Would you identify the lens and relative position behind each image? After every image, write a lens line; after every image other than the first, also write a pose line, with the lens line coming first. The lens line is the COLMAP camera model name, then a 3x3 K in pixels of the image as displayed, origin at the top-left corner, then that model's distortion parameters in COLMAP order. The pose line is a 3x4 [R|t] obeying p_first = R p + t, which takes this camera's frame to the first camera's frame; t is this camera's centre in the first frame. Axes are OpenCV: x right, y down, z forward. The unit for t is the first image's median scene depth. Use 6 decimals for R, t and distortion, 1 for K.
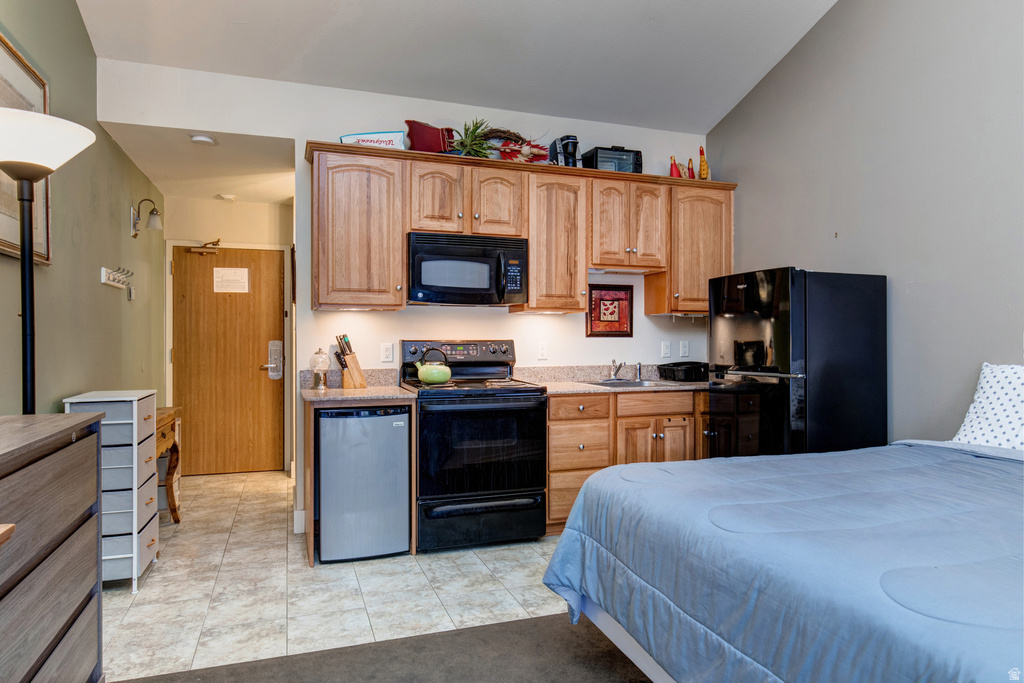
lens RADIAL K [[650.5, 0, 510.3], [0, 650.5, 349.8], [0, 0, 1]] dist [0.001222, -0.000109]
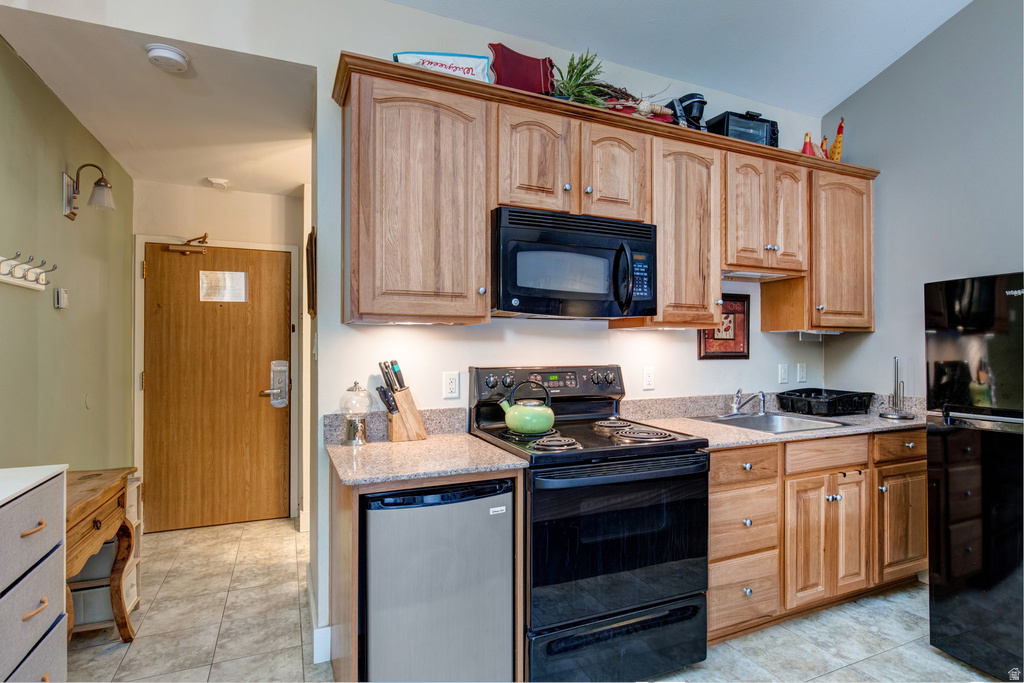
lens RADIAL K [[539.9, 0, 542.2], [0, 539.9, 349.5], [0, 0, 1]] dist [-0.002110, -0.000510]
pose [[0.993380, -0.001298, 0.114867, -0.162110], [0.002895, 0.999901, -0.013739, -0.026263], [-0.114838, 0.013981, 0.993286, 0.419664]]
